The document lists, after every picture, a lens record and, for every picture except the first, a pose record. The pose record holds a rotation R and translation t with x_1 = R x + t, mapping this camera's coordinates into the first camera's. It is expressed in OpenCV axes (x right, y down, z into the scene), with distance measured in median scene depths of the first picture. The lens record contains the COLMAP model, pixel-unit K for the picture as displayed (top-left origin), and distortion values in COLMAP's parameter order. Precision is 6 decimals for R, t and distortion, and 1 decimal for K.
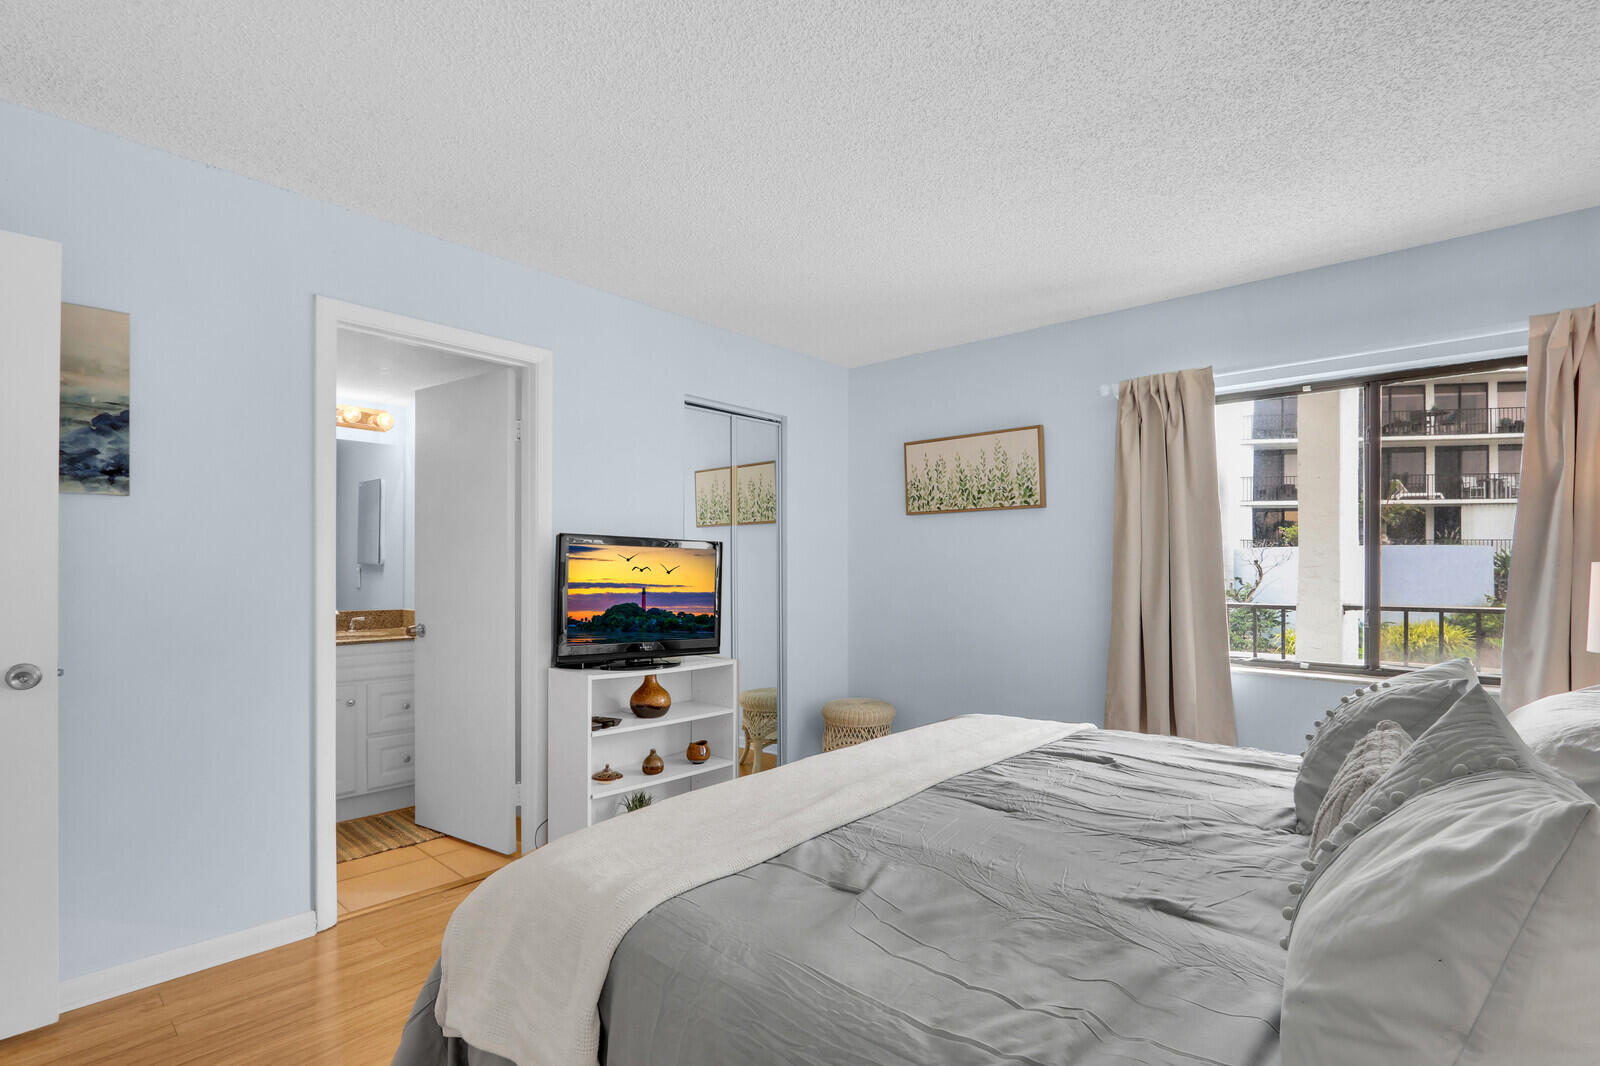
lens RADIAL K [[753.1, 0, 815.8], [0, 753.1, 567.8], [0, 0, 1]] dist [-0.012454, 0.000091]
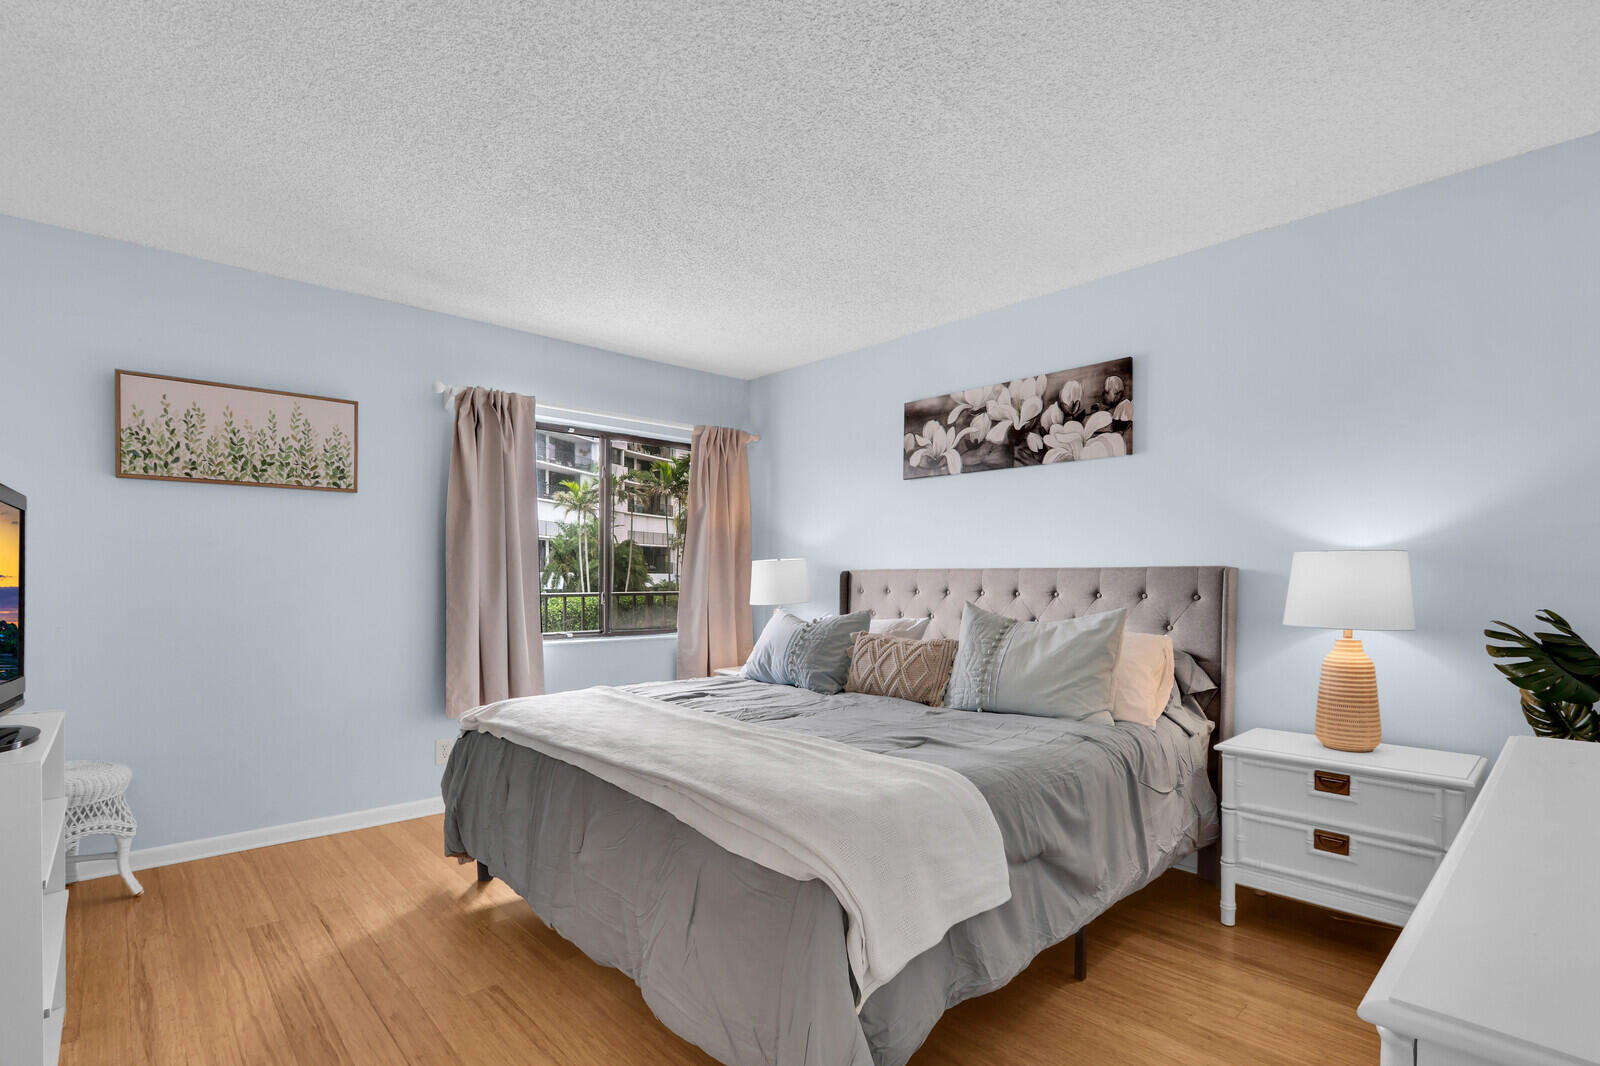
lens RADIAL K [[753.1, 0, 815.8], [0, 753.1, 567.8], [0, 0, 1]] dist [-0.012454, 0.000091]
pose [[0.113015, 0.019968, 0.993393, -0.504603], [0.002322, 0.999790, -0.020360, 0.028344], [-0.993591, 0.004607, 0.112945, 0.330068]]
